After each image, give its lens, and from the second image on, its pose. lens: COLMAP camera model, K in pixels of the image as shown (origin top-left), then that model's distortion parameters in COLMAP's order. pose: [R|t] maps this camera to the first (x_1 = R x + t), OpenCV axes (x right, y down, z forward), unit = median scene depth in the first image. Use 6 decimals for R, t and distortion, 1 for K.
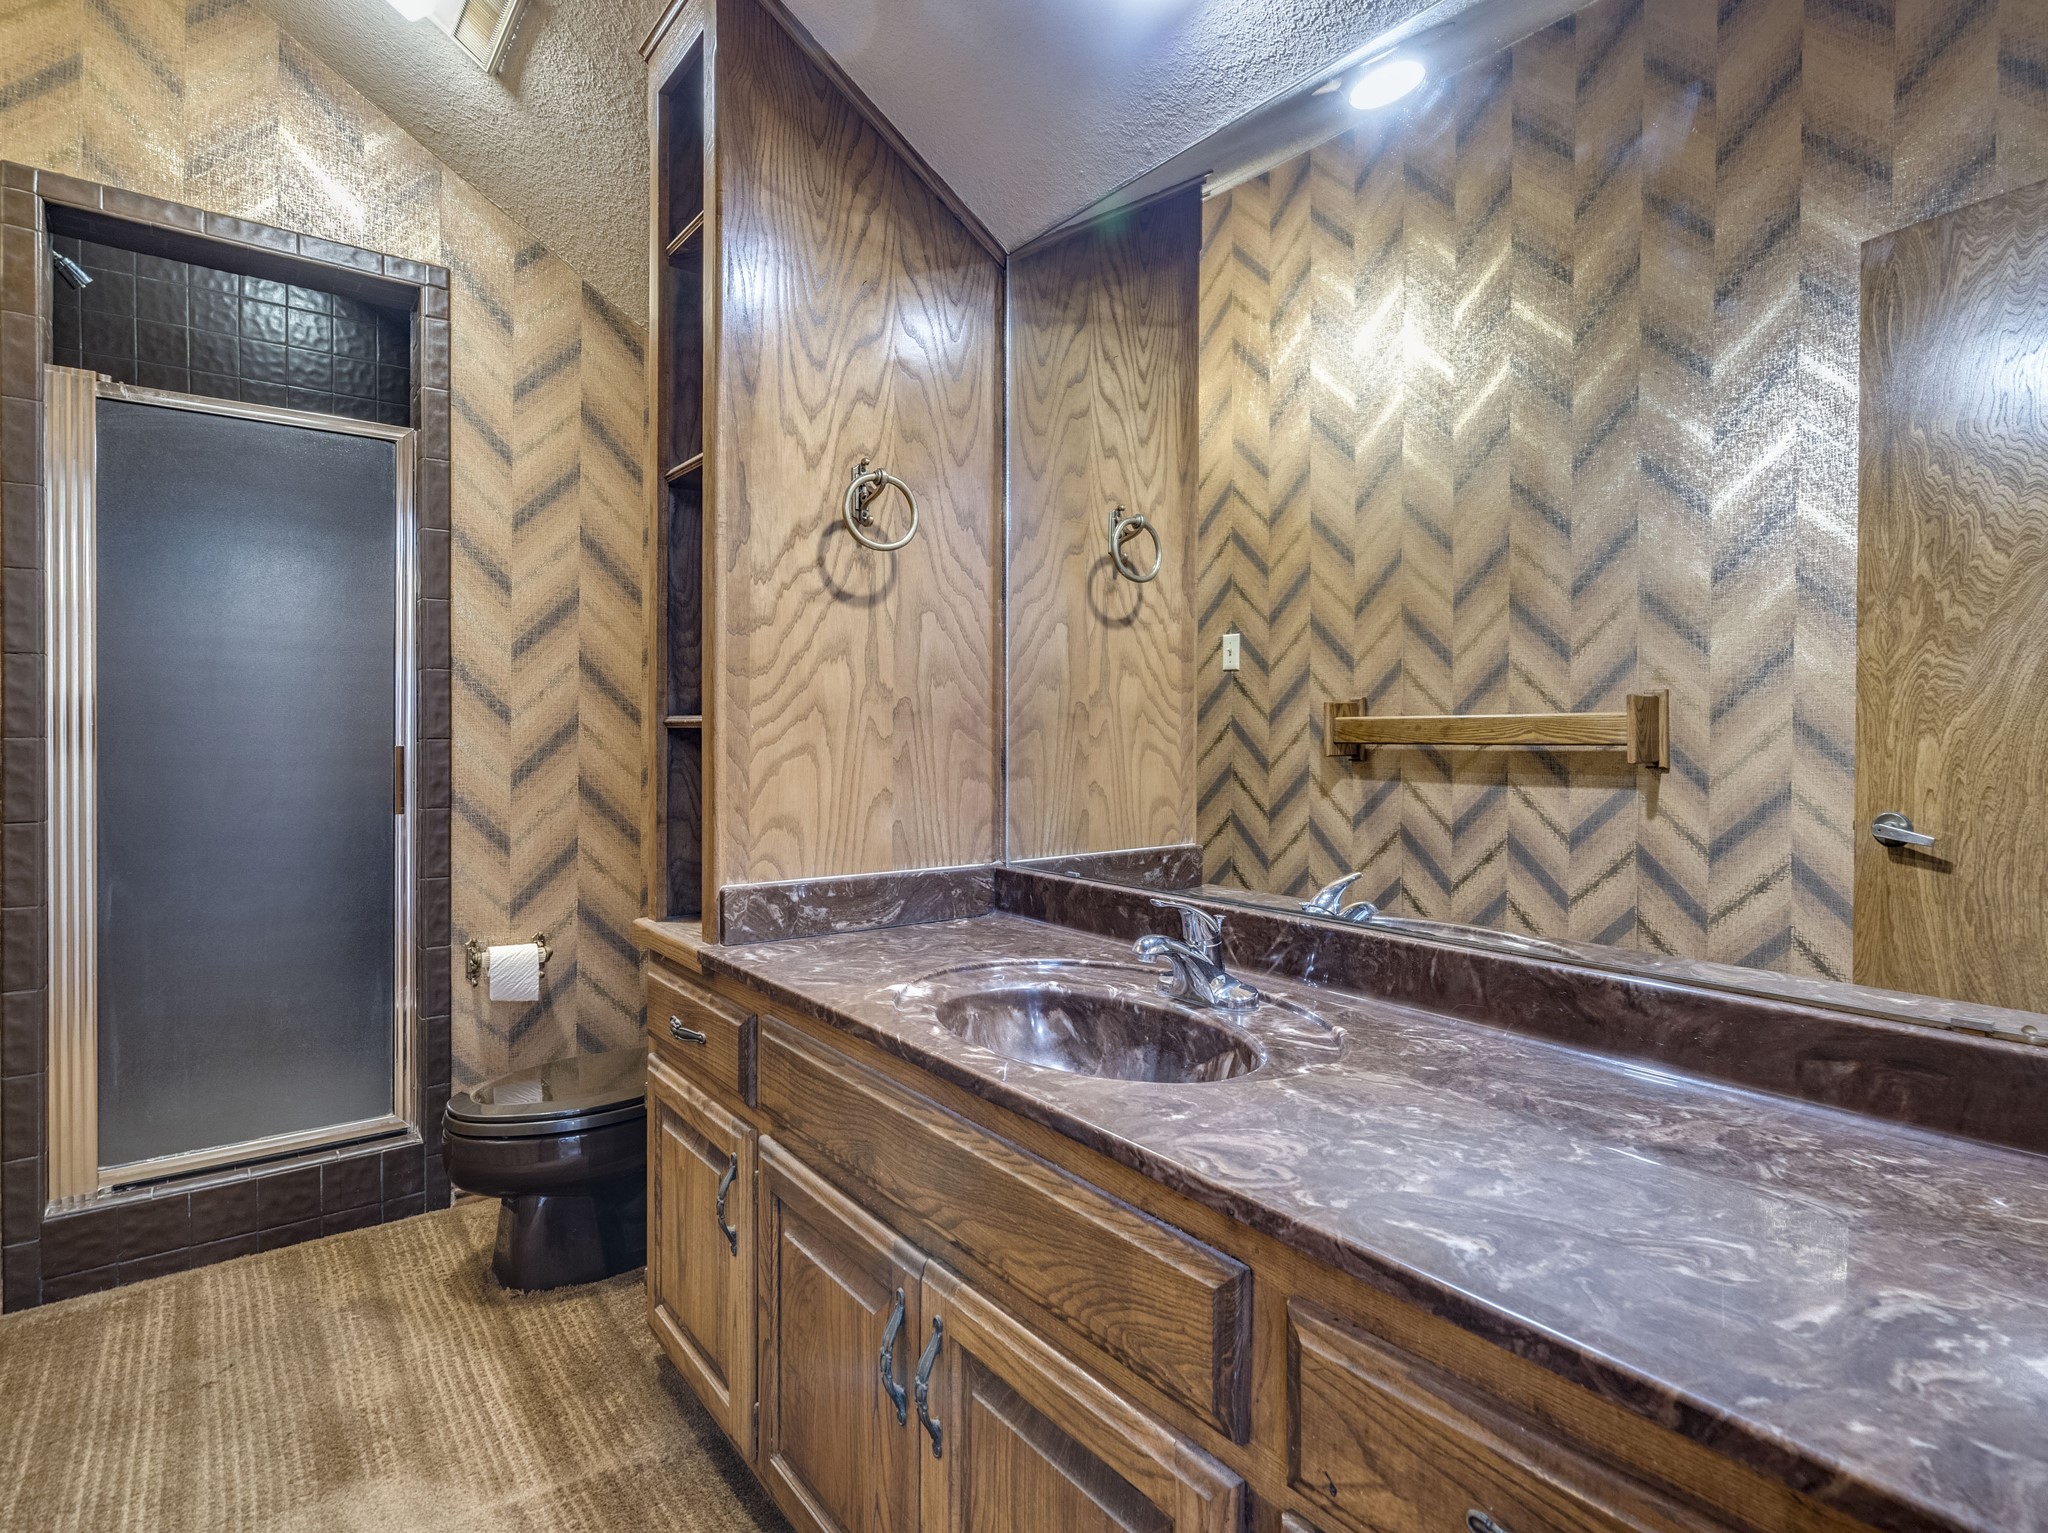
lens RADIAL K [[1082.6, 0, 1016.7], [0, 1082.6, 754.6], [0, 0, 1]] dist [0.006244, 0.000702]
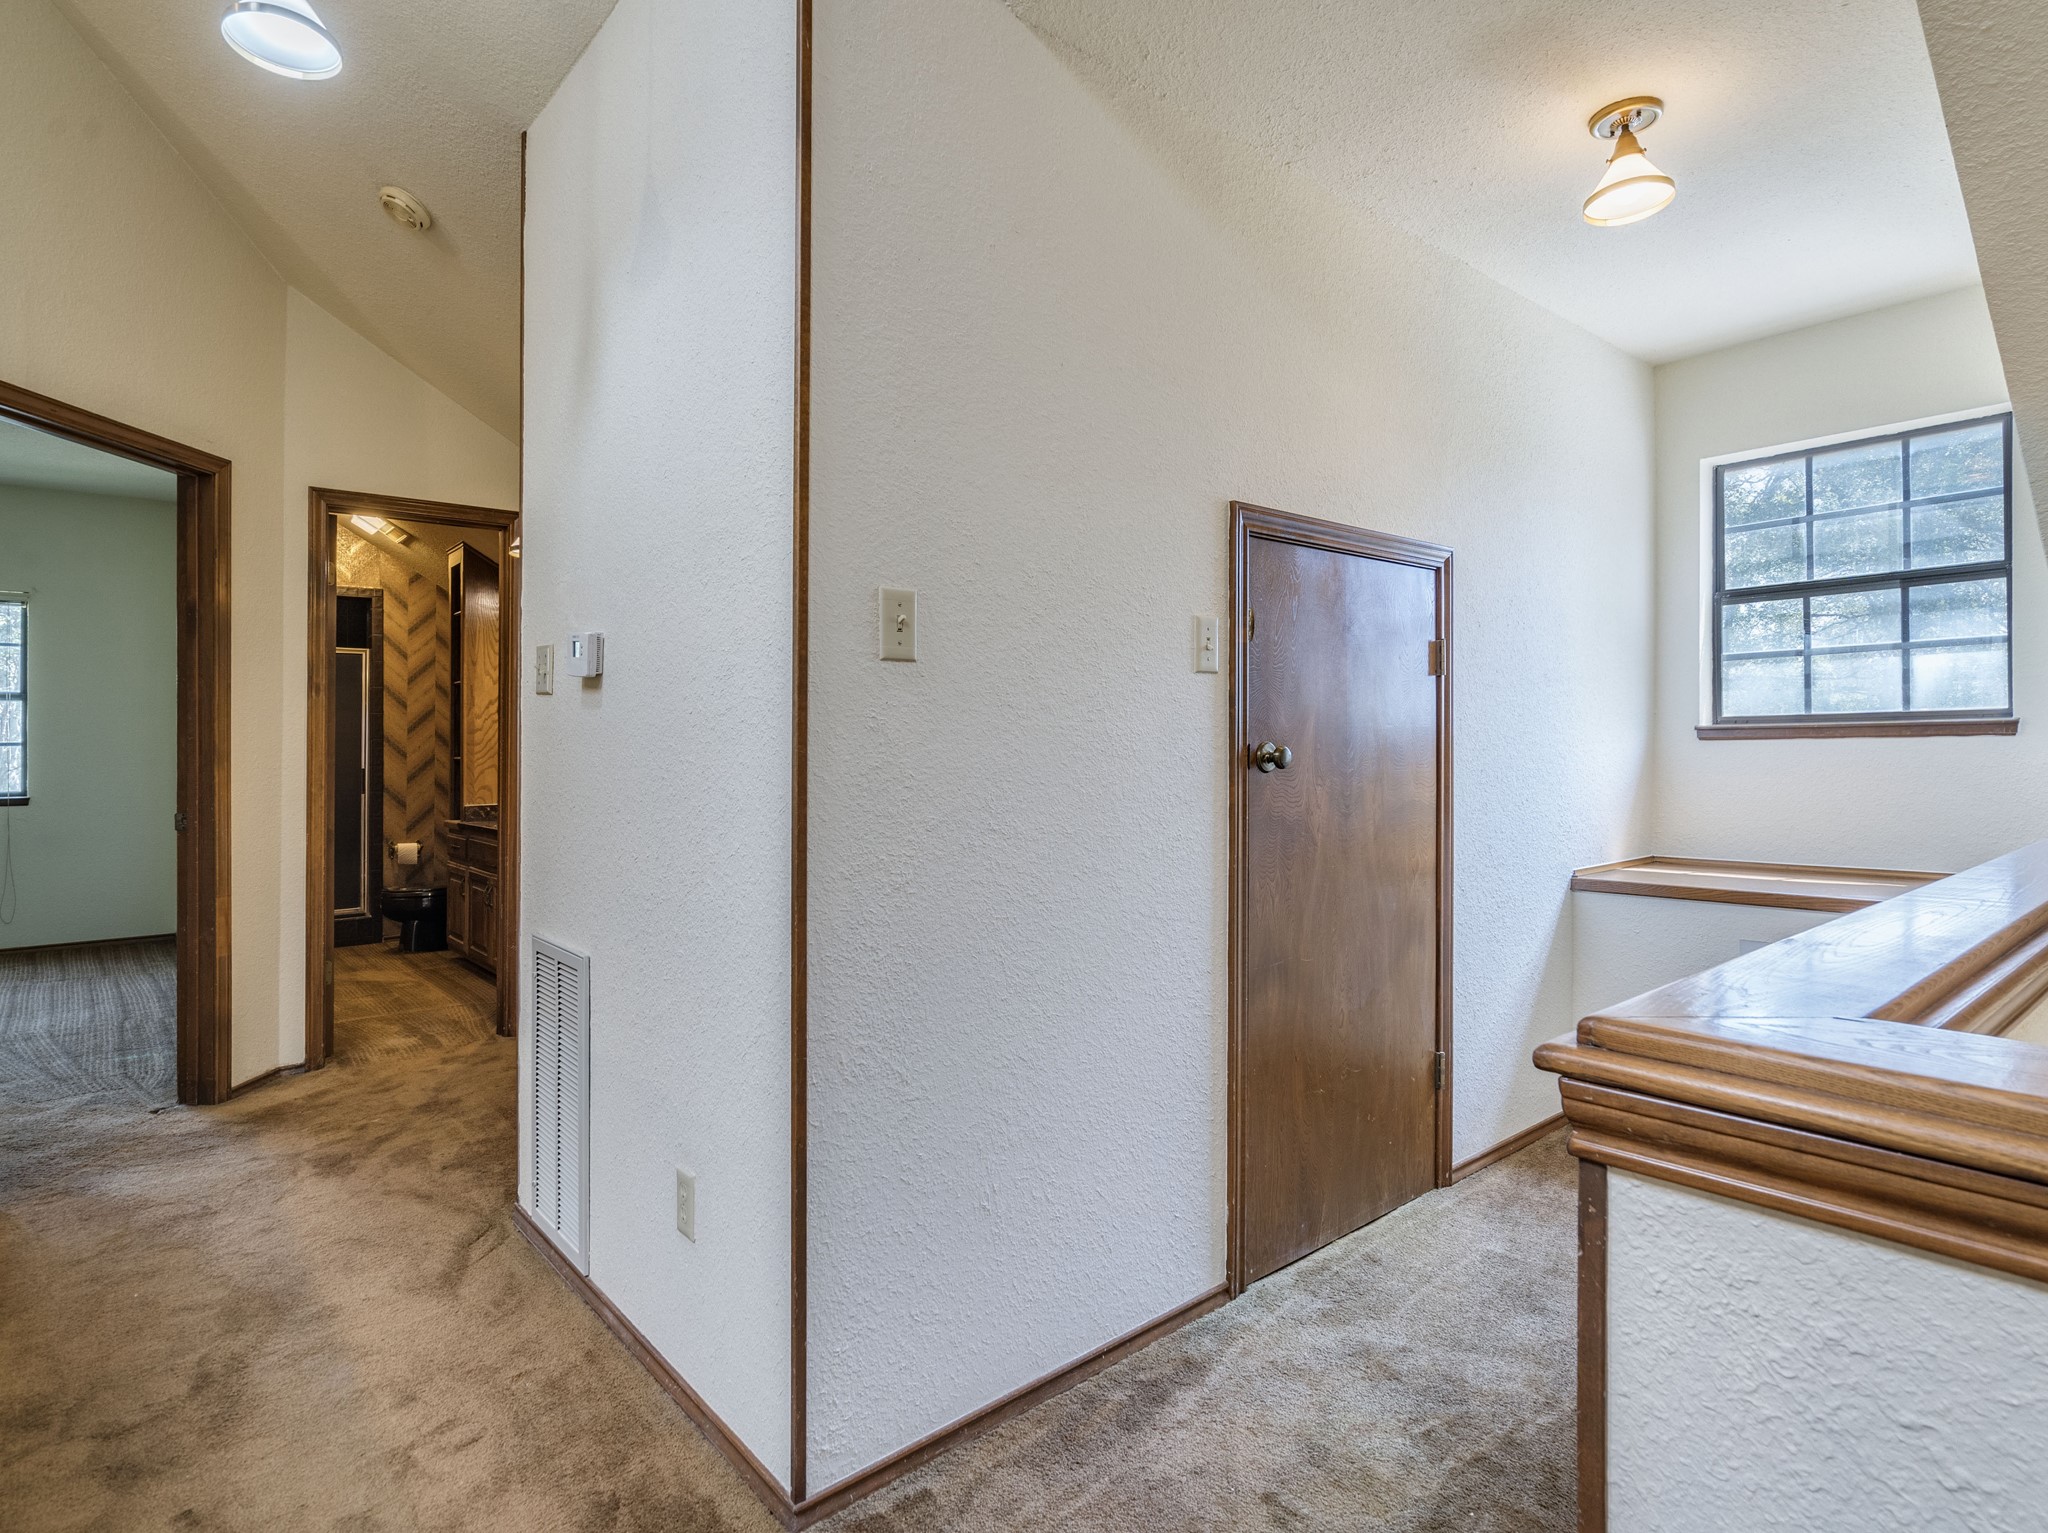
lens RADIAL K [[1082.6, 0, 1031.1], [0, 1082.6, 752.7], [0, 0, 1]] dist [0.006244, 0.000702]
pose [[0.997521, -0.011241, 0.069465, 0.870627], [0.012762, 0.999688, -0.021487, 0.032402], [-0.069201, 0.022320, 0.997353, -1.747131]]
